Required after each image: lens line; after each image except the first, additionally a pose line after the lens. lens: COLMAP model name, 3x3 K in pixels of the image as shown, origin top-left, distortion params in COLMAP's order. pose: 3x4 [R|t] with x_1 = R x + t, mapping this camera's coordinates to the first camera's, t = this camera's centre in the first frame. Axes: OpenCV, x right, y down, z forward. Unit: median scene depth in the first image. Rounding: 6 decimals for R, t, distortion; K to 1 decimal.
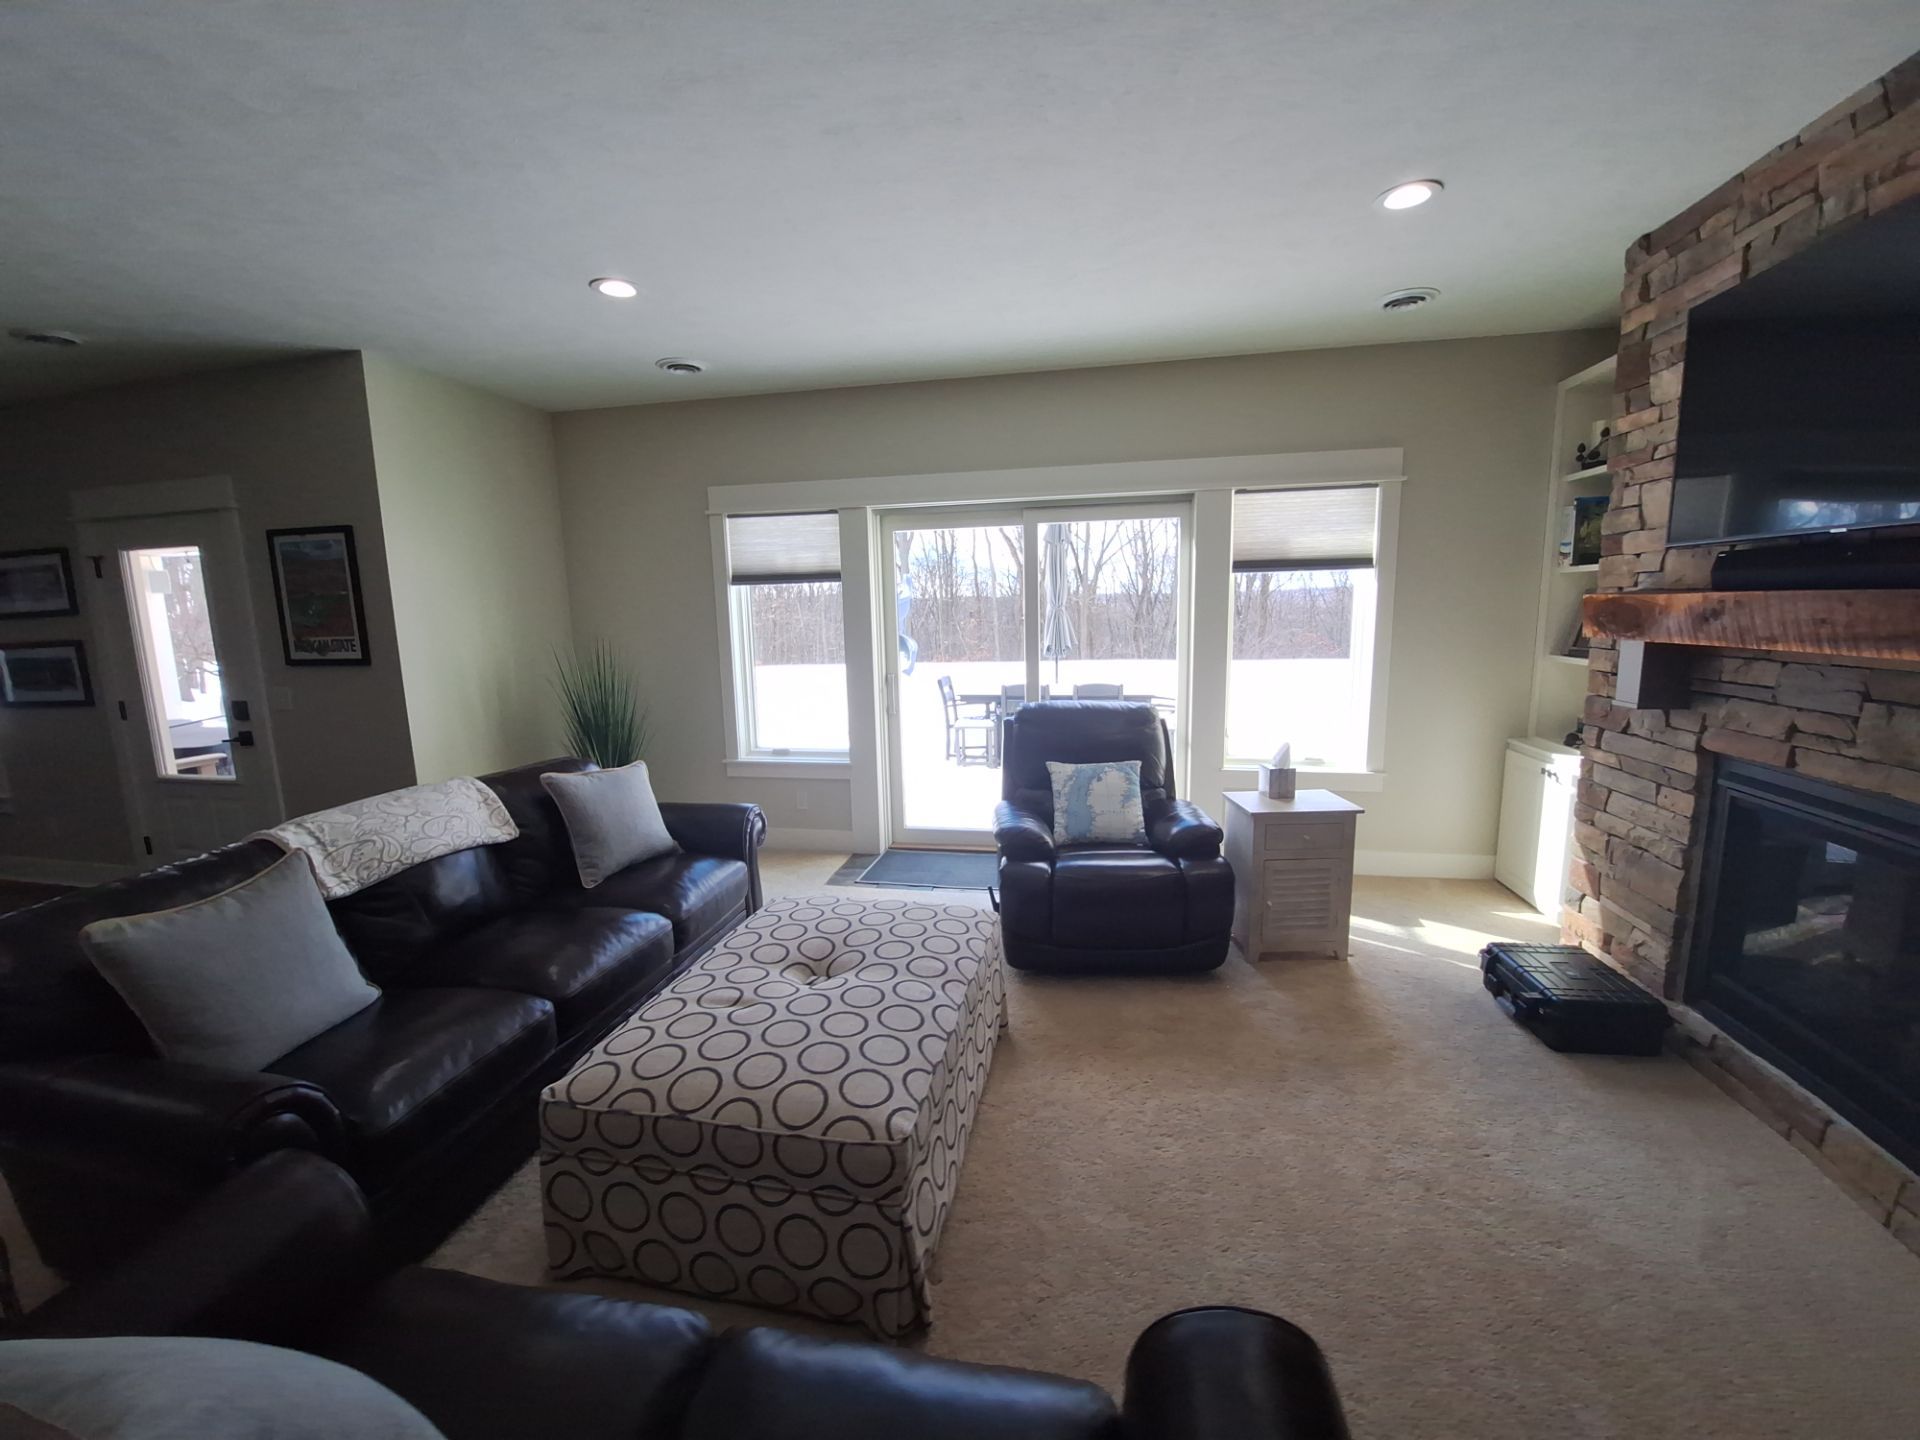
lens RADIAL K [[762.1, 0, 960.0], [0, 762.1, 720.0], [0, 0, 1]] dist [-0.000827, -0.010043]
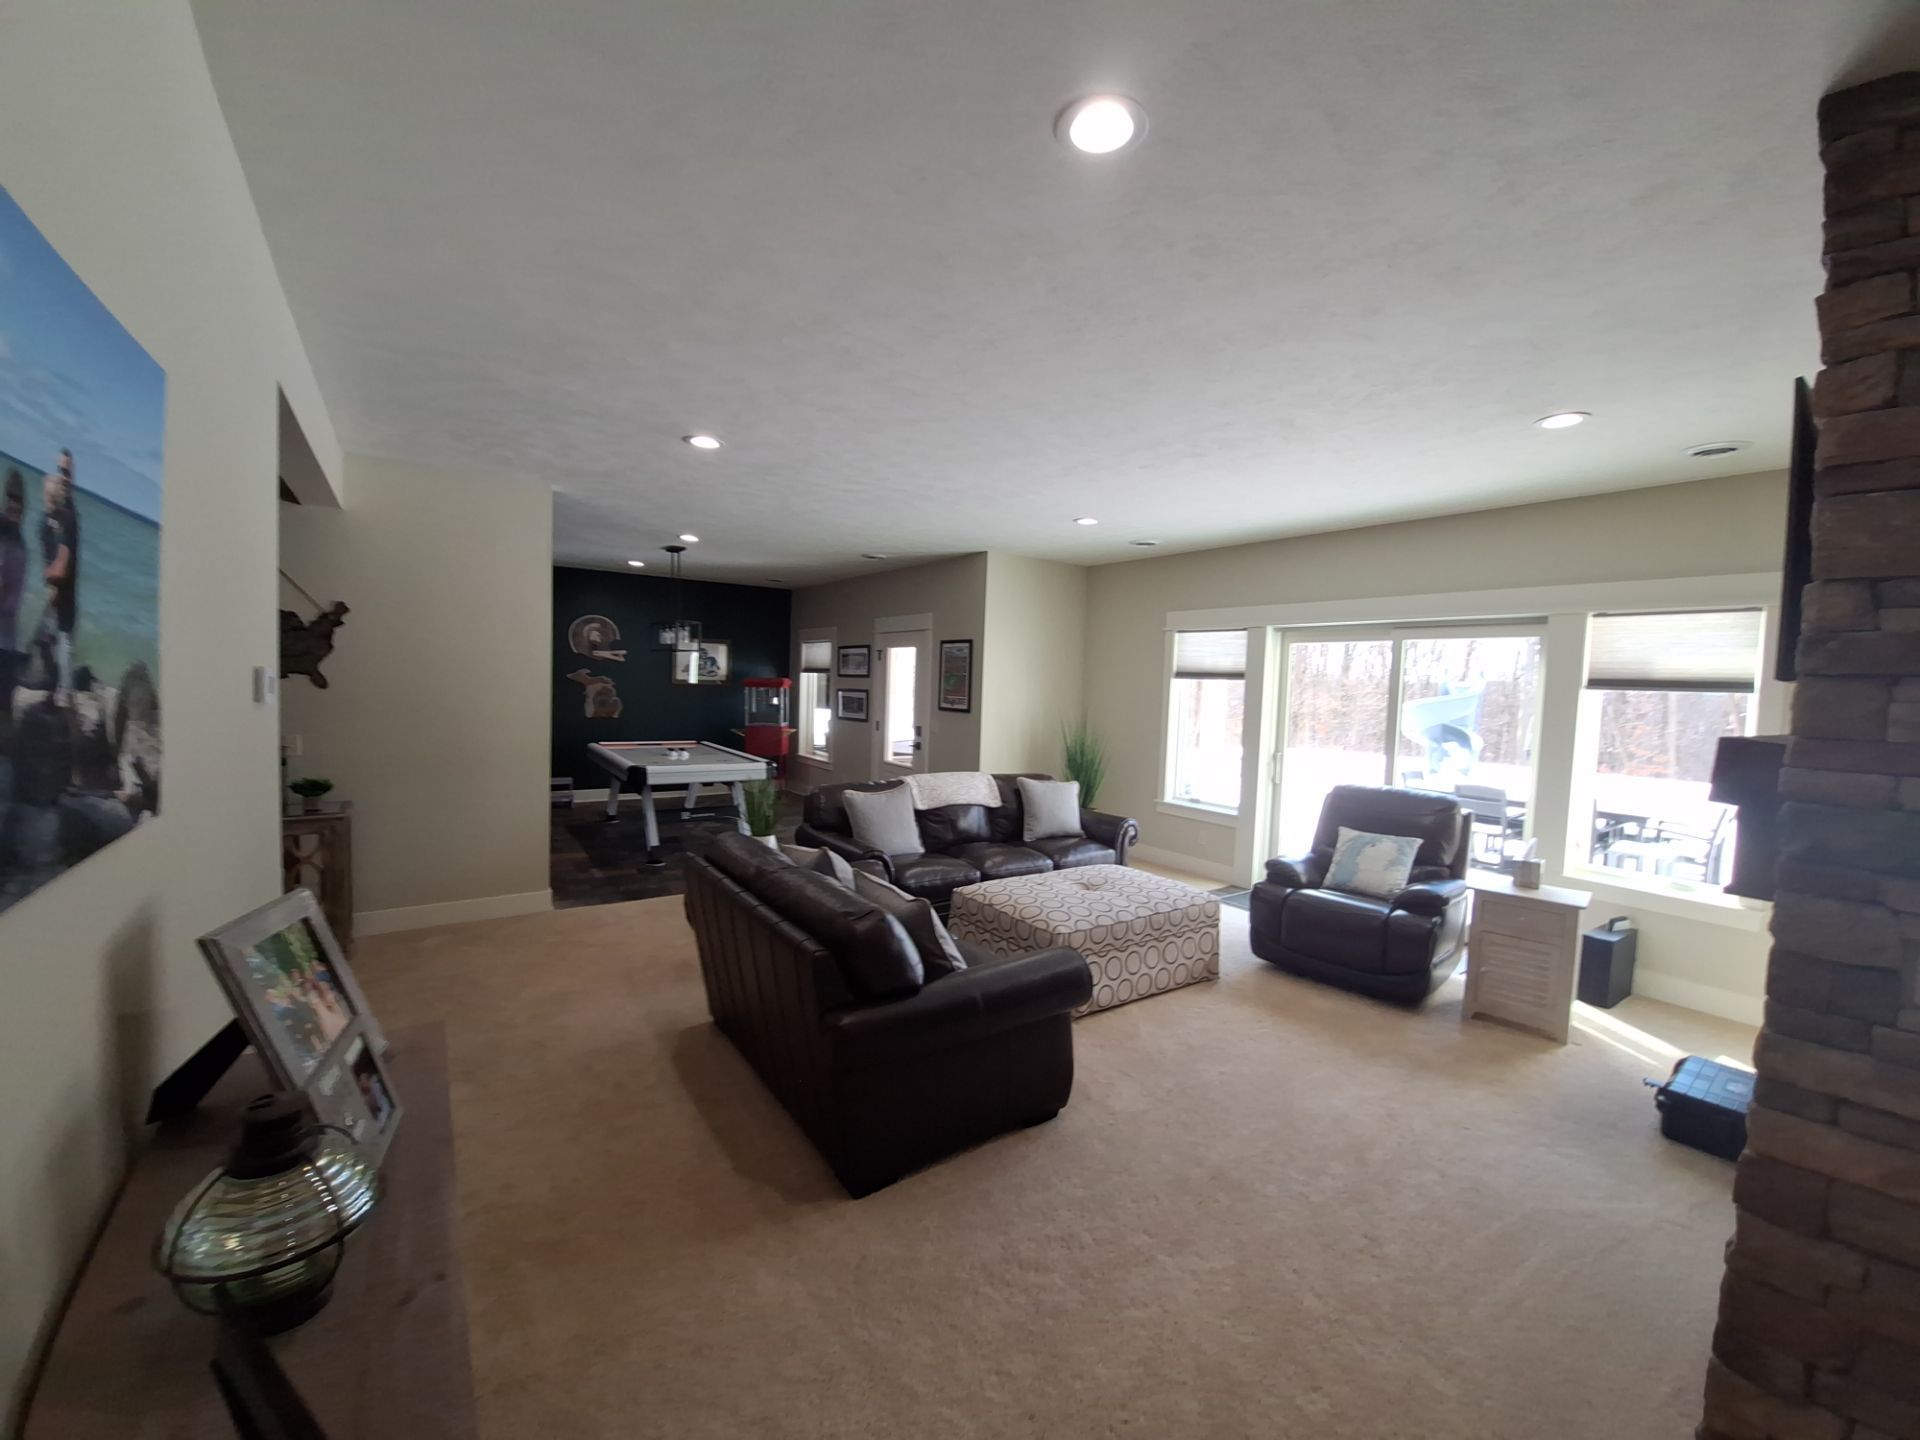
lens RADIAL K [[762.1, 0, 960.0], [0, 762.1, 720.0], [0, 0, 1]] dist [-0.000827, -0.010043]
pose [[0.723576, 0.082042, -0.685352, 0.489510], [-0.151065, 0.987662, -0.041259, 0.025366], [0.673511, 0.133387, 0.727042, -0.374365]]
